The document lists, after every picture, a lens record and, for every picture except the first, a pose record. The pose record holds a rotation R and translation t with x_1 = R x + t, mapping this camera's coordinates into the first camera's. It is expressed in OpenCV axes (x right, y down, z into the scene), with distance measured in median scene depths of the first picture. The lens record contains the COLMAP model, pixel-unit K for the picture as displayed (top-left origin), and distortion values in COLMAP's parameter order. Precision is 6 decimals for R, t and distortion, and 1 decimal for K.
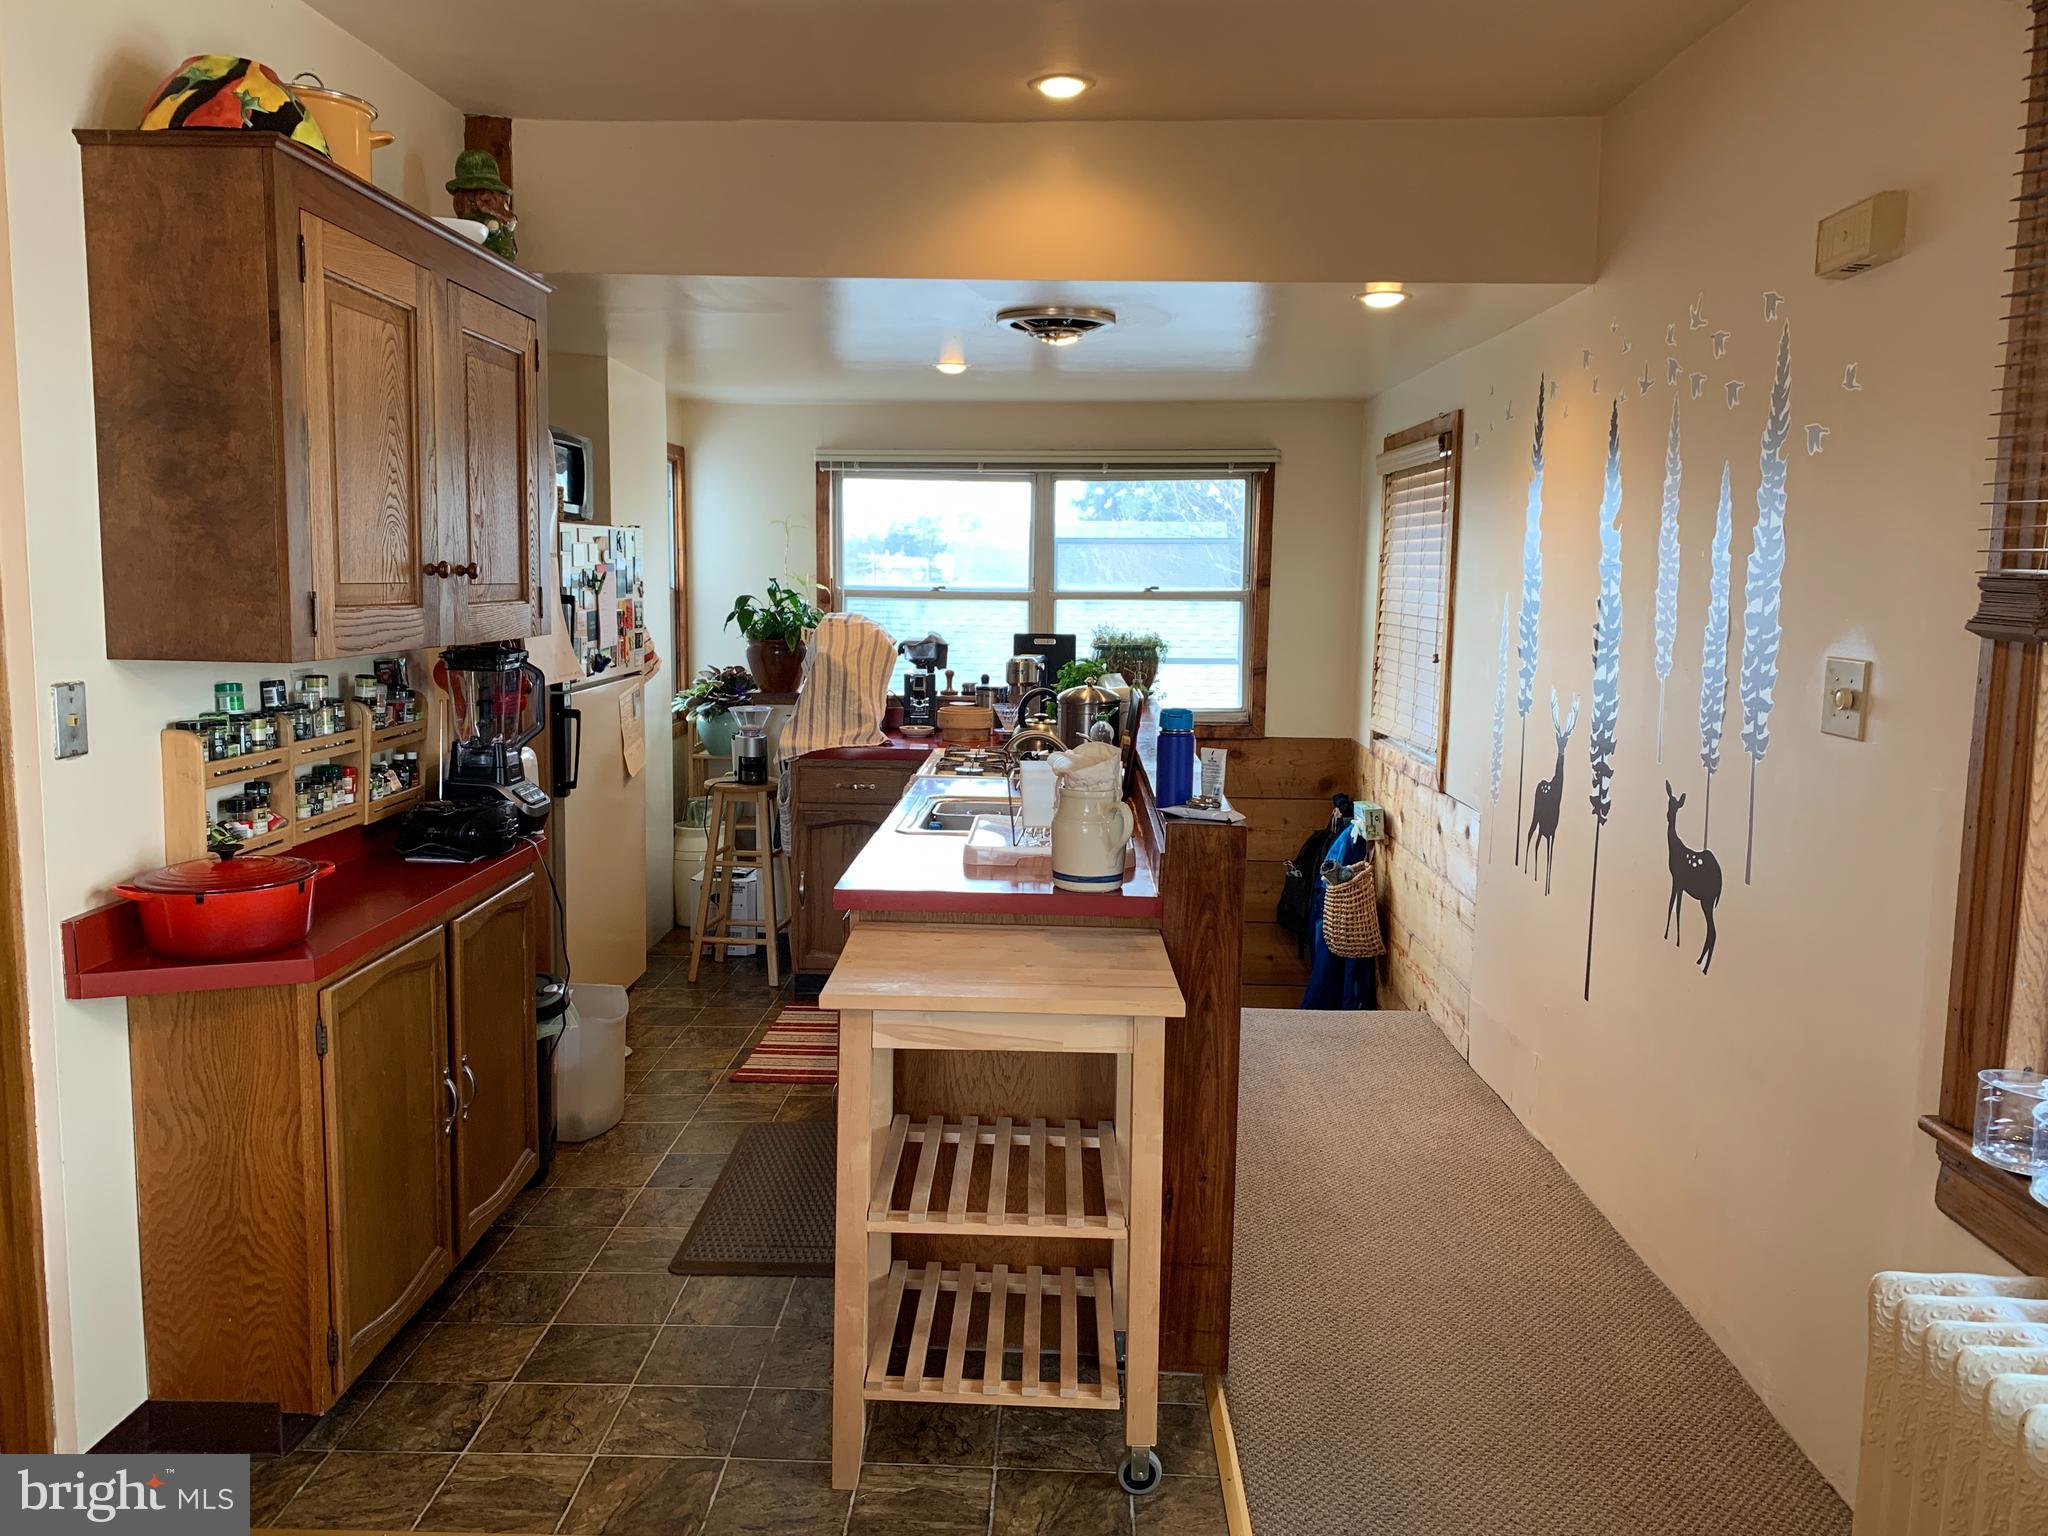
lens RADIAL K [[1549.4, 0, 1005.4], [0, 1549.4, 754.0], [0, 0, 1]] dist [0.043882, -0.060096]
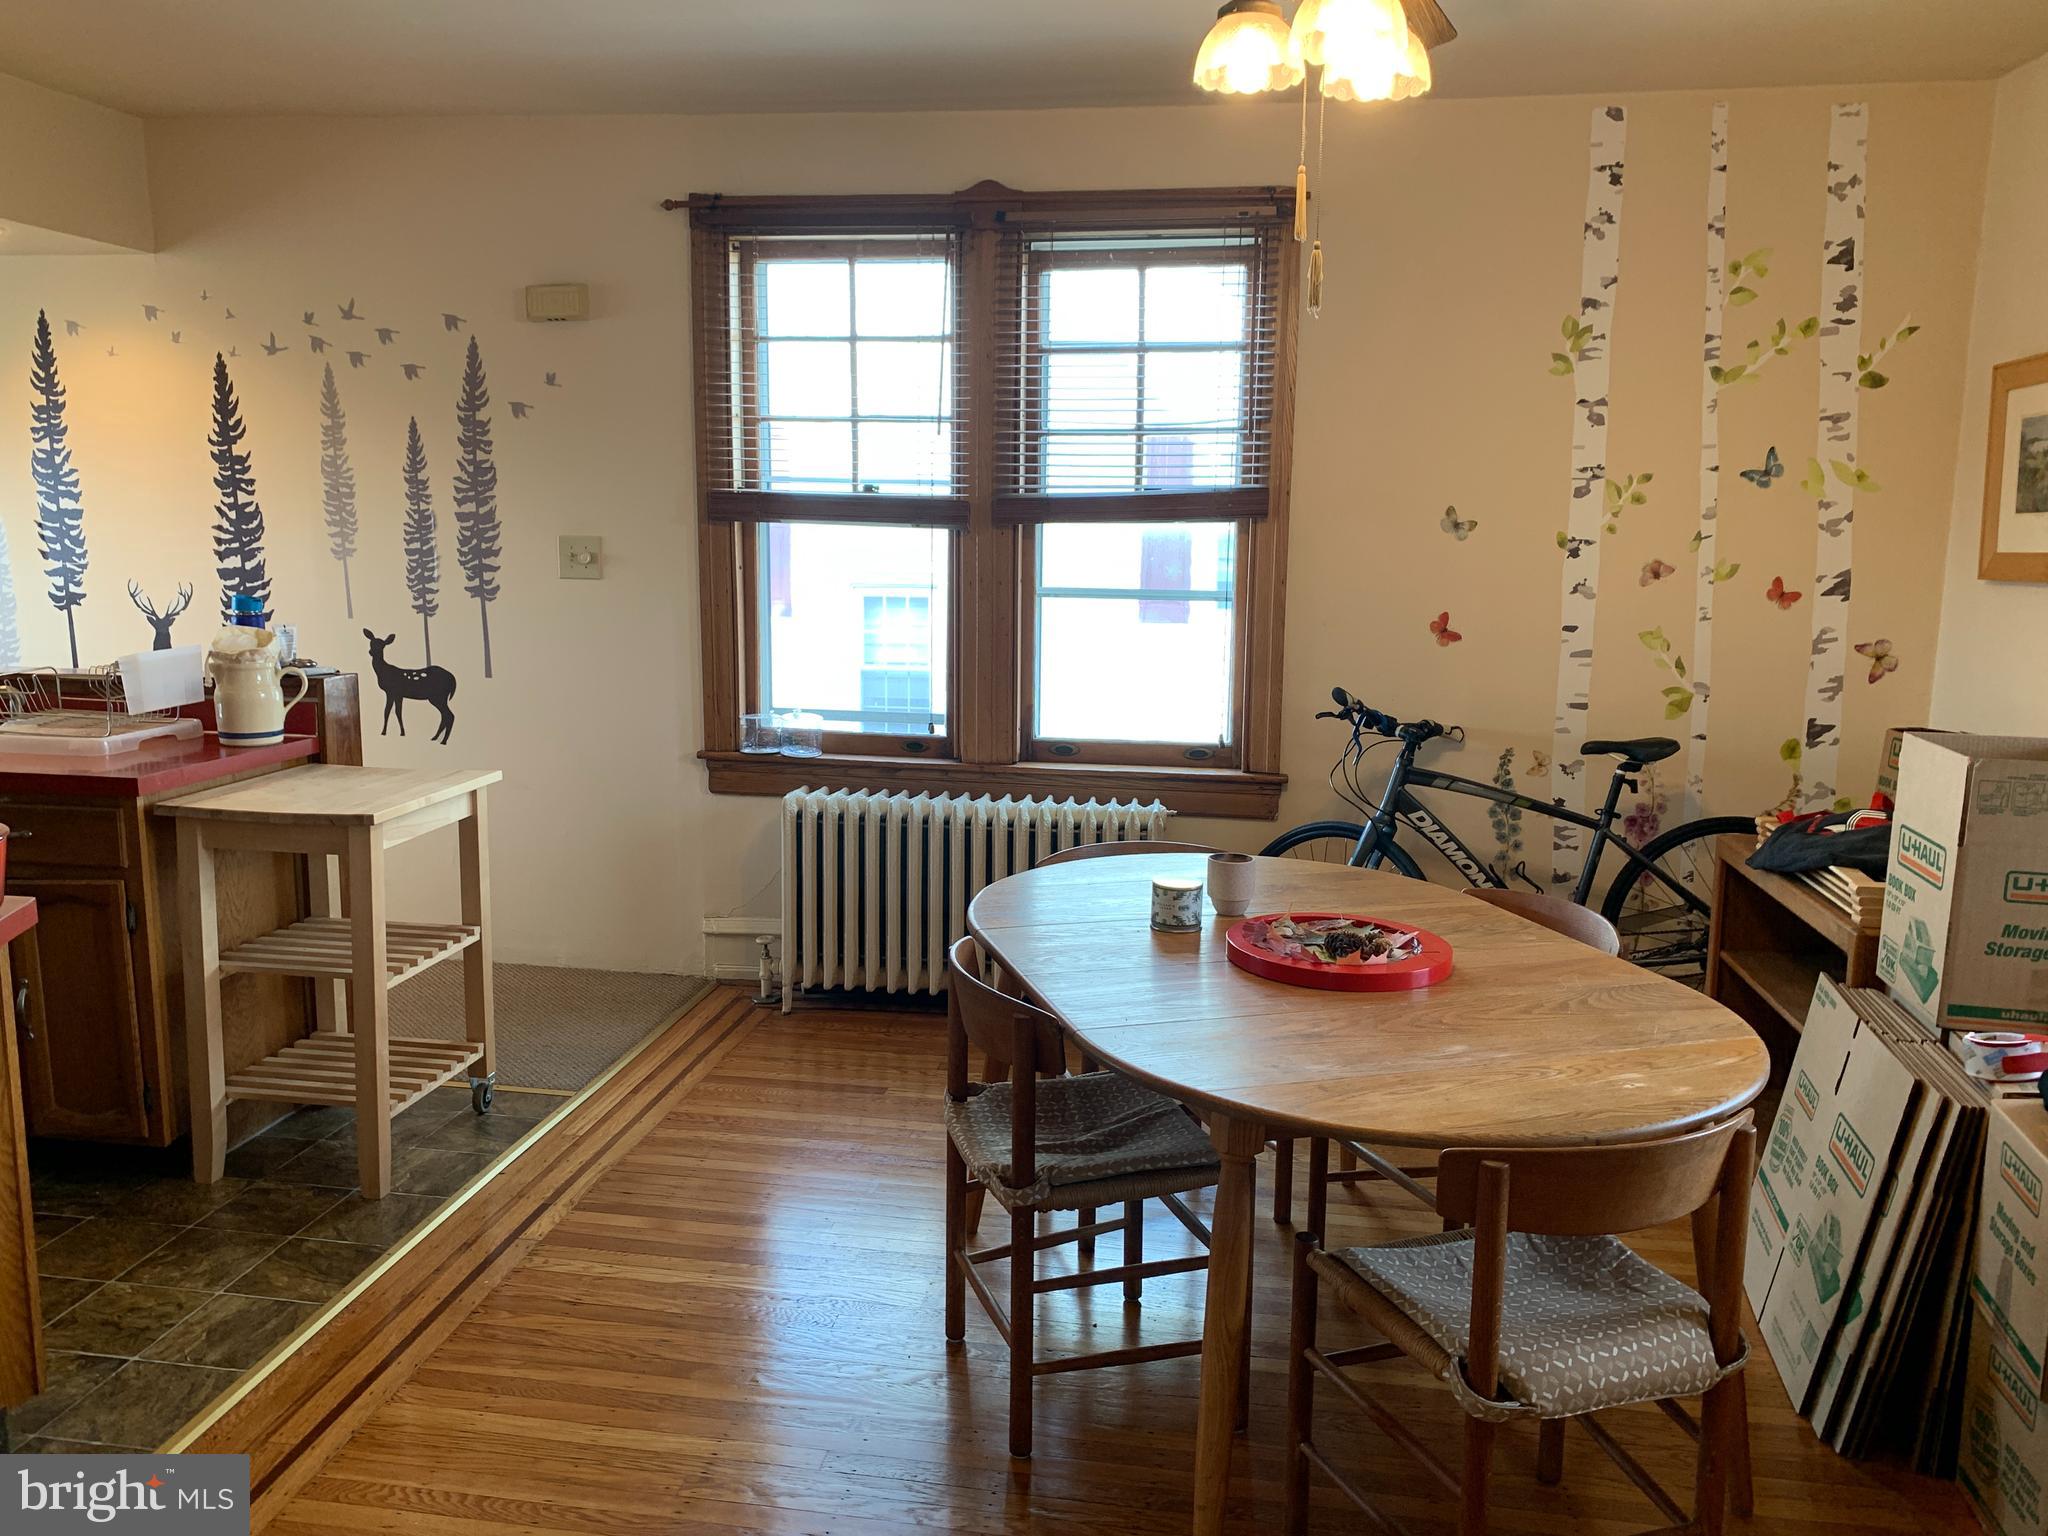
lens RADIAL K [[1549.4, 0, 1017.8], [0, 1549.4, 766.9], [0, 0, 1]] dist [0.043882, -0.060096]
pose [[0.107512, -0.173777, 0.978899, -1.324621], [0.106941, 0.980914, 0.162390, -0.038890], [-0.988436, 0.087226, 0.124044, 0.293265]]
